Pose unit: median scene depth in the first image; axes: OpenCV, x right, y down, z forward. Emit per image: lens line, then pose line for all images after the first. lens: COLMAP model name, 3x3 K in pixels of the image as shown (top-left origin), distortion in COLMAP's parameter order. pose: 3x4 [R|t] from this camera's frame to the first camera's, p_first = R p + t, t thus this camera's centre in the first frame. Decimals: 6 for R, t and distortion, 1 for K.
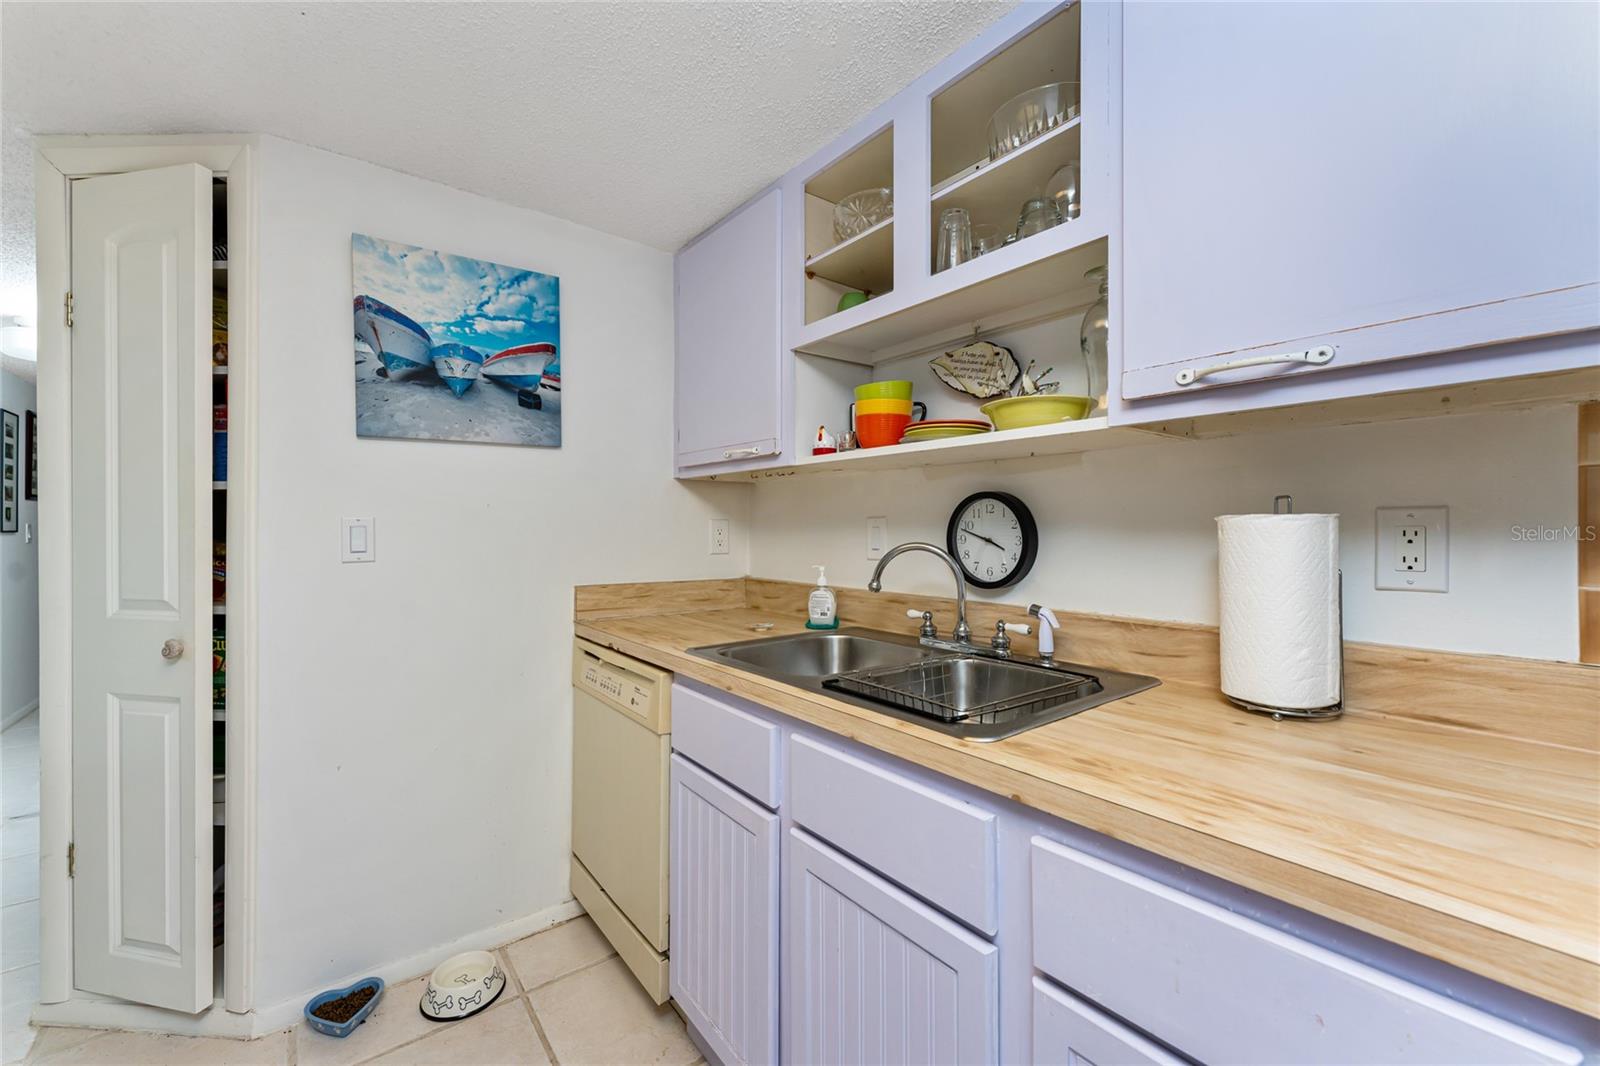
lens RADIAL K [[643.0, 0, 804.2], [0, 643.0, 530.2], [0, 0, 1]] dist [0.000226, 0.000386]
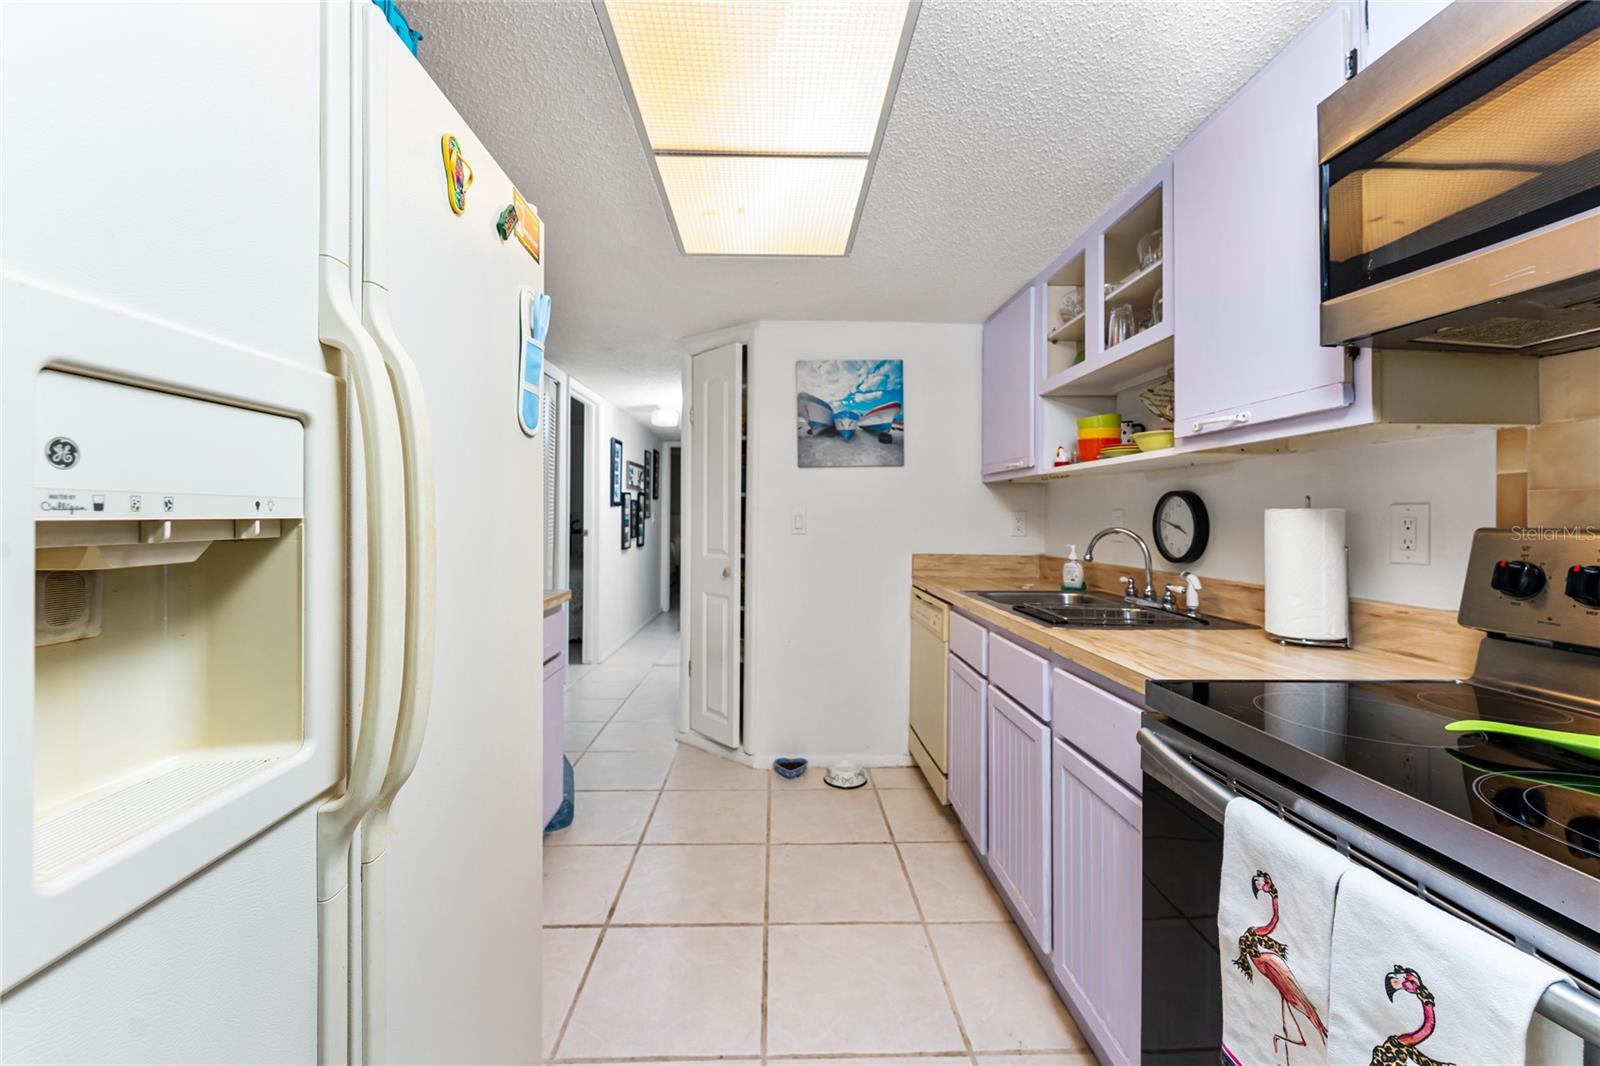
lens RADIAL K [[643.0, 0, 795.9], [0, 643.0, 510.0], [0, 0, 1]] dist [0.000226, 0.000386]
pose [[0.807305, -0.001410, -0.590132, 0.430084], [-0.007653, 0.999888, -0.012859, 0.003772], [0.590084, 0.014897, 0.807204, -0.548303]]
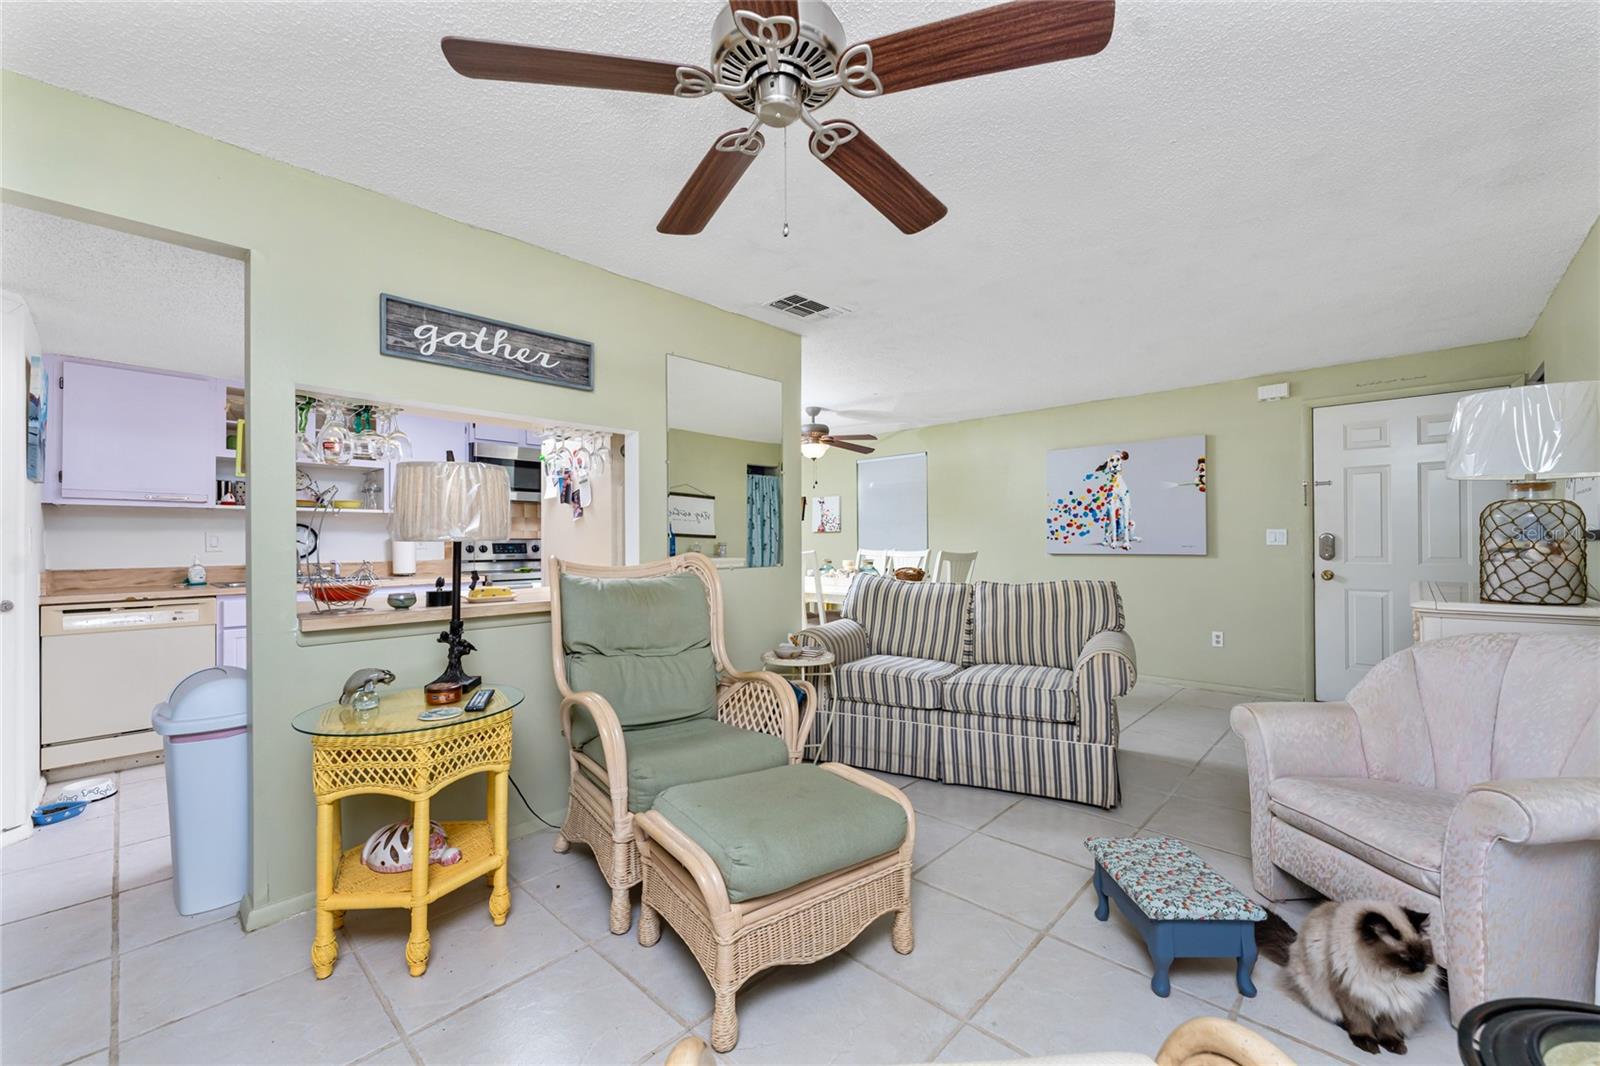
lens RADIAL K [[643.0, 0, 813.5], [0, 643.0, 535.4], [0, 0, 1]] dist [0.000226, 0.000386]
pose [[-0.164783, 0.006681, 0.986307, -2.790110], [0.009640, 0.999940, -0.005163, 0.025969], [-0.986283, 0.008657, -0.164837, -0.735067]]
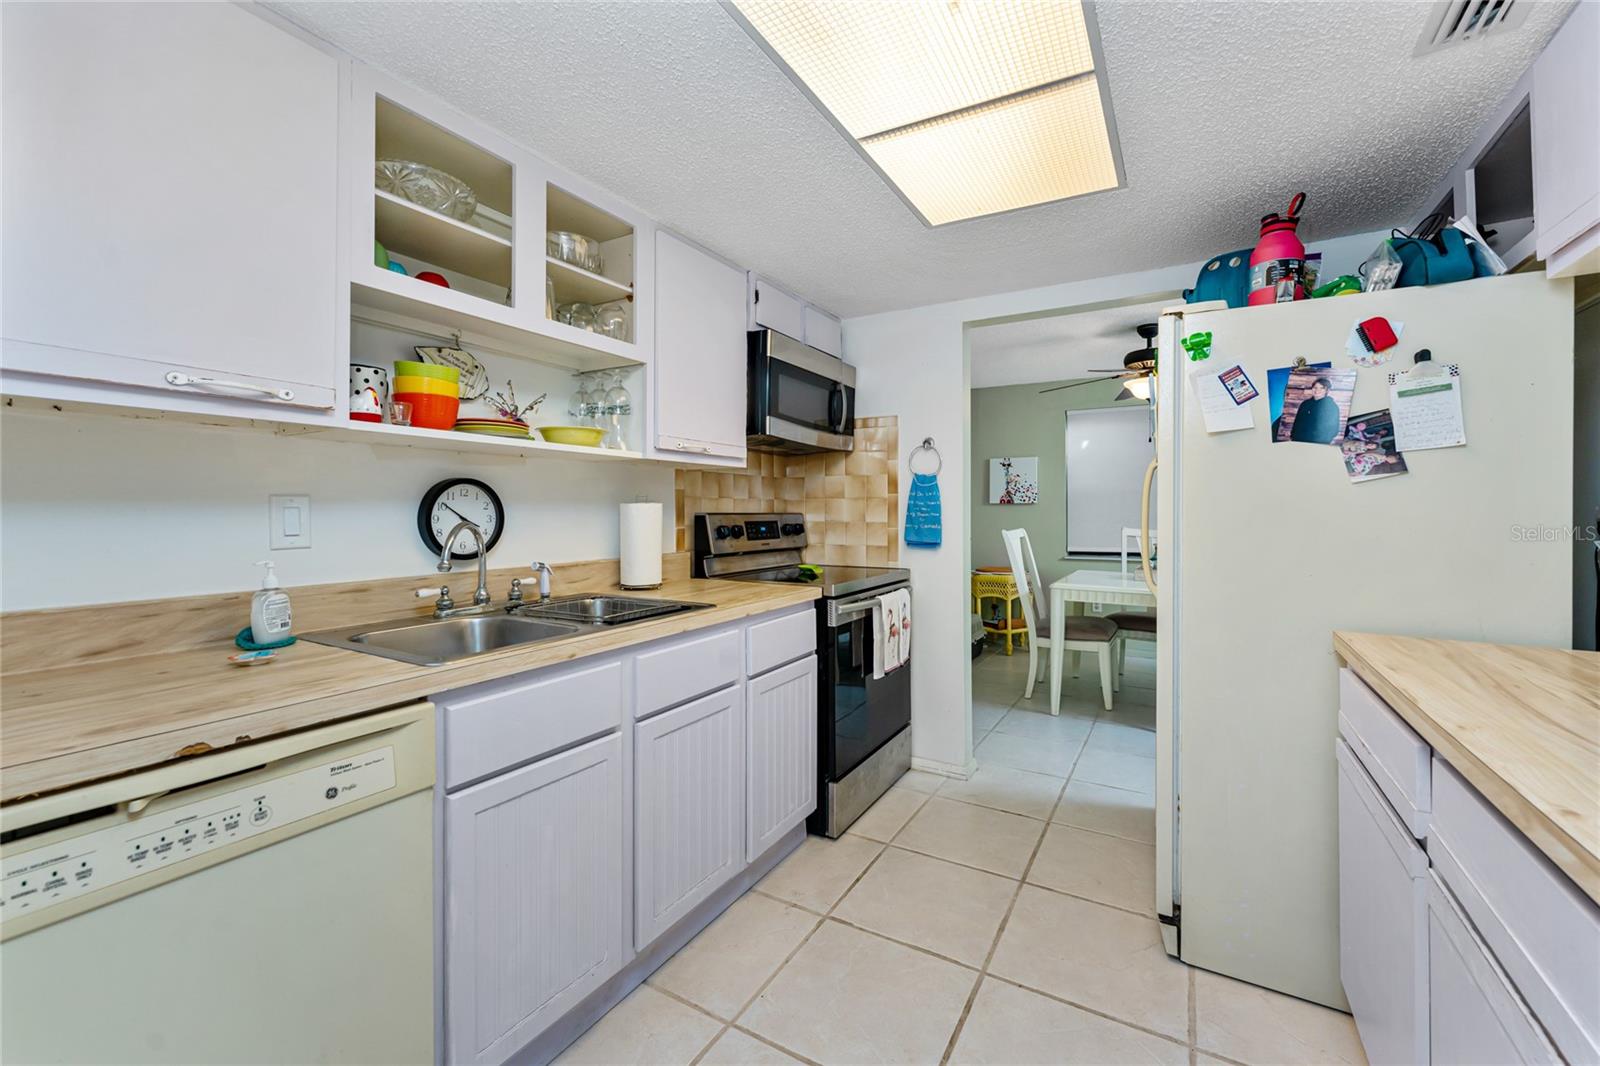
lens RADIAL K [[643.0, 0, 813.0], [0, 643.0, 516.3], [0, 0, 1]] dist [0.000226, 0.000386]
pose [[-0.371079, -0.009354, 0.928554, -1.043392], [0.003722, 0.999926, 0.011561, -0.001140], [-0.928594, 0.007746, -0.371017, 0.834715]]
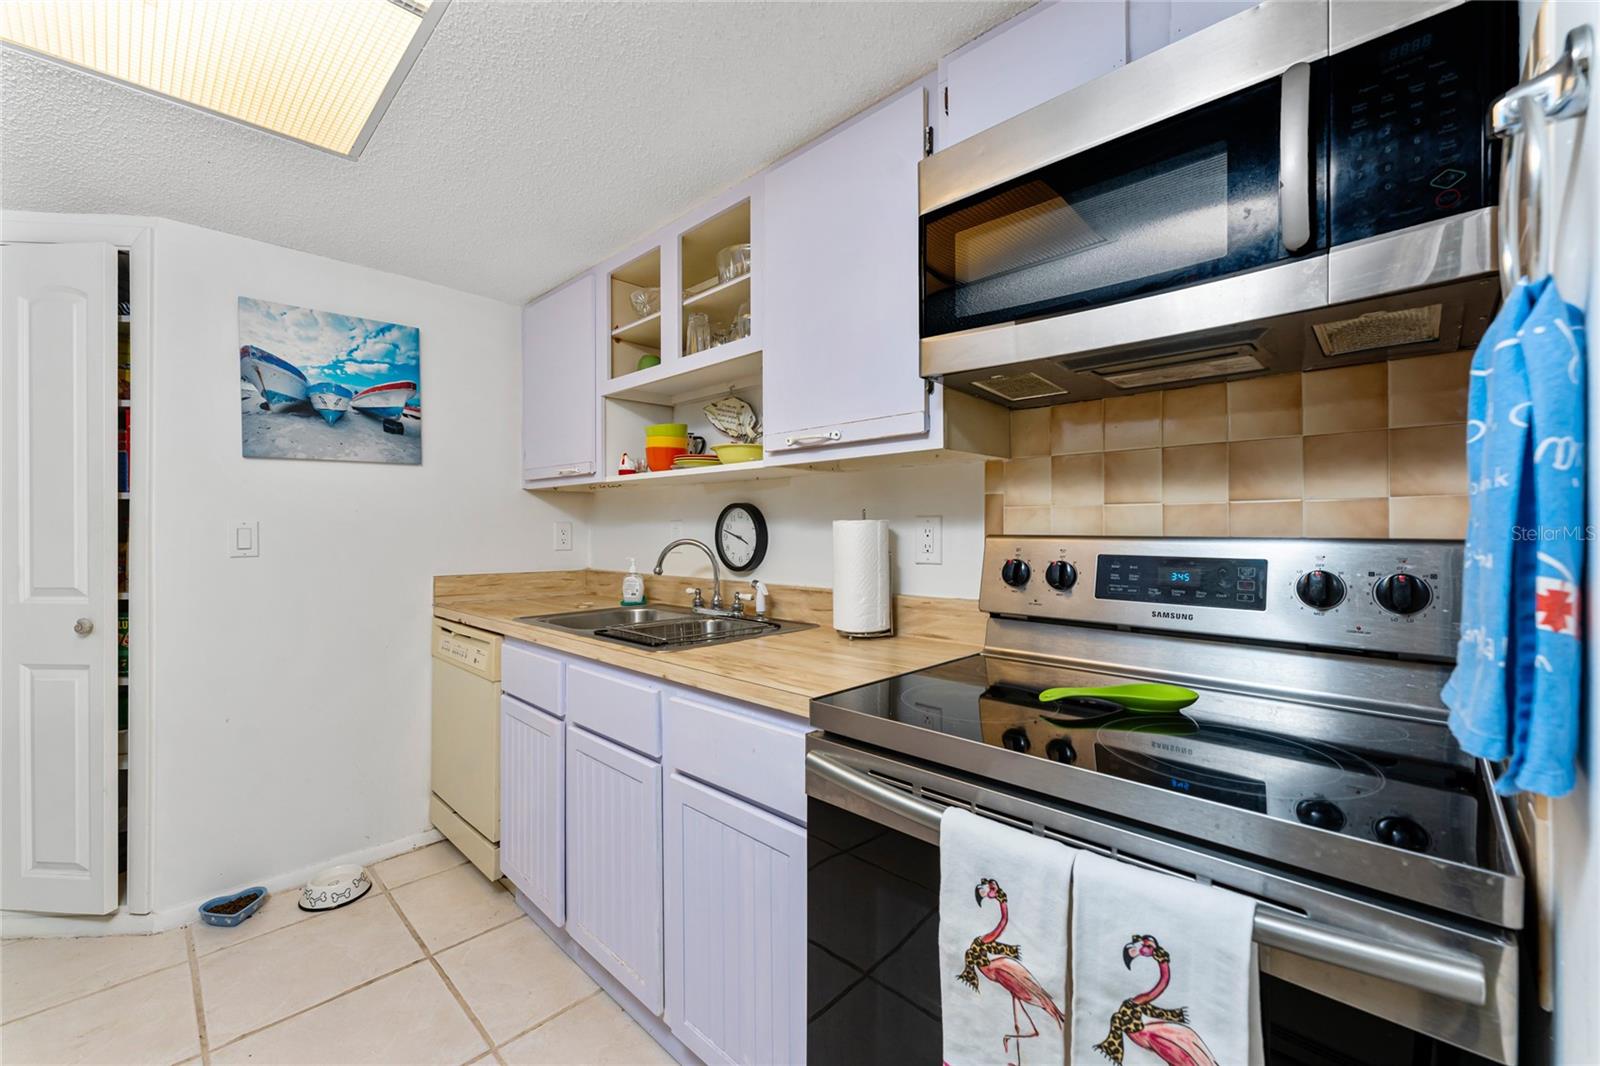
lens RADIAL K [[643.0, 0, 801.4], [0, 643.0, 529.4], [0, 0, 1]] dist [0.000226, 0.000386]
pose [[0.990764, -0.002286, 0.135575, 0.227982], [0.002650, 0.999993, -0.002505, 0.002146], [-0.135568, 0.002841, 0.990764, -0.416971]]
